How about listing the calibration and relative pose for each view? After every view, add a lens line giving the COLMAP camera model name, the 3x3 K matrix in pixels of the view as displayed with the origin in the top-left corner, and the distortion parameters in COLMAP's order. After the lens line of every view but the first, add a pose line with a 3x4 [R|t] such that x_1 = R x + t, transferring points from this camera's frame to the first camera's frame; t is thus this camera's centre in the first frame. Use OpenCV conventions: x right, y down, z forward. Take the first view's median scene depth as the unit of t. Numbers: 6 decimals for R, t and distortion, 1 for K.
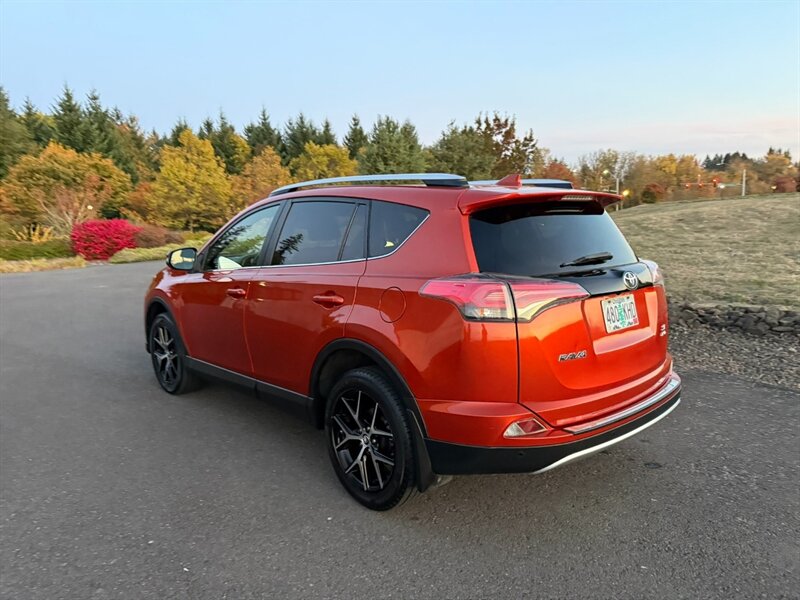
lens RADIAL K [[559.8, 0, 403.4], [0, 559.8, 313.1], [0, 0, 1]] dist [0.062732, -0.079668]
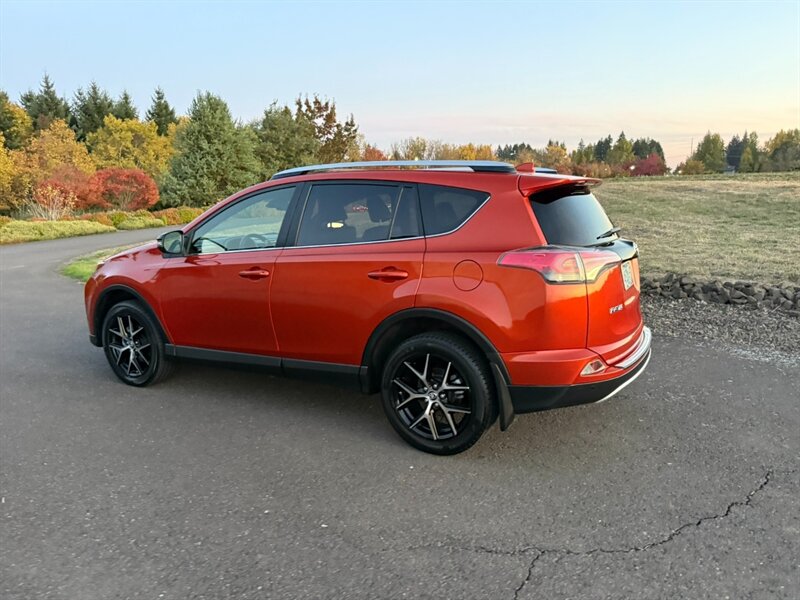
lens RADIAL K [[559.8, 0, 399.5], [0, 559.8, 313.0], [0, 0, 1]] dist [0.062732, -0.079668]
pose [[0.951516, -0.058586, 0.301968, -0.164470], [0.050119, 0.998104, 0.035717, 0.004704], [-0.303488, -0.018851, 0.952649, -0.019564]]
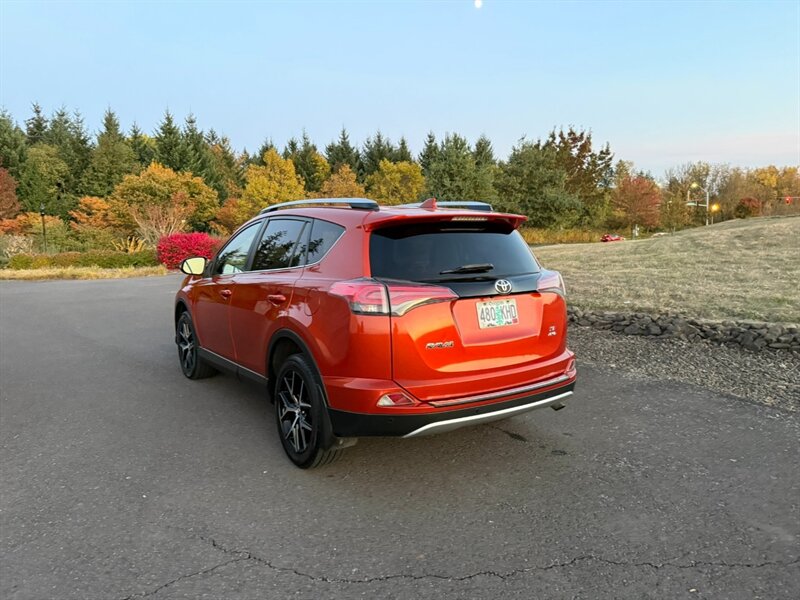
lens RADIAL K [[559.8, 0, 394.3], [0, 559.8, 305.2], [0, 0, 1]] dist [0.062732, -0.079668]
pose [[0.988594, 0.024806, -0.148551, 0.113861], [-0.030455, 0.998892, -0.035879, 0.010476], [0.147496, 0.039993, 0.988254, -0.072272]]
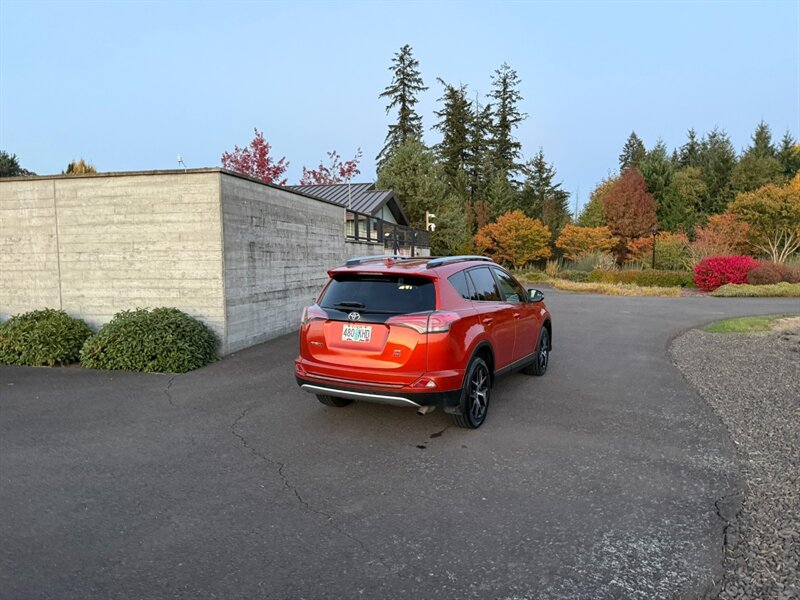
lens RADIAL K [[559.8, 0, 395.0], [0, 559.8, 302.4], [0, 0, 1]] dist [0.062732, -0.079668]
pose [[0.344899, 0.103458, -0.932921, 0.731863], [-0.164821, 0.985140, 0.048315, -0.072680], [0.924056, 0.137101, 0.356825, 0.139378]]
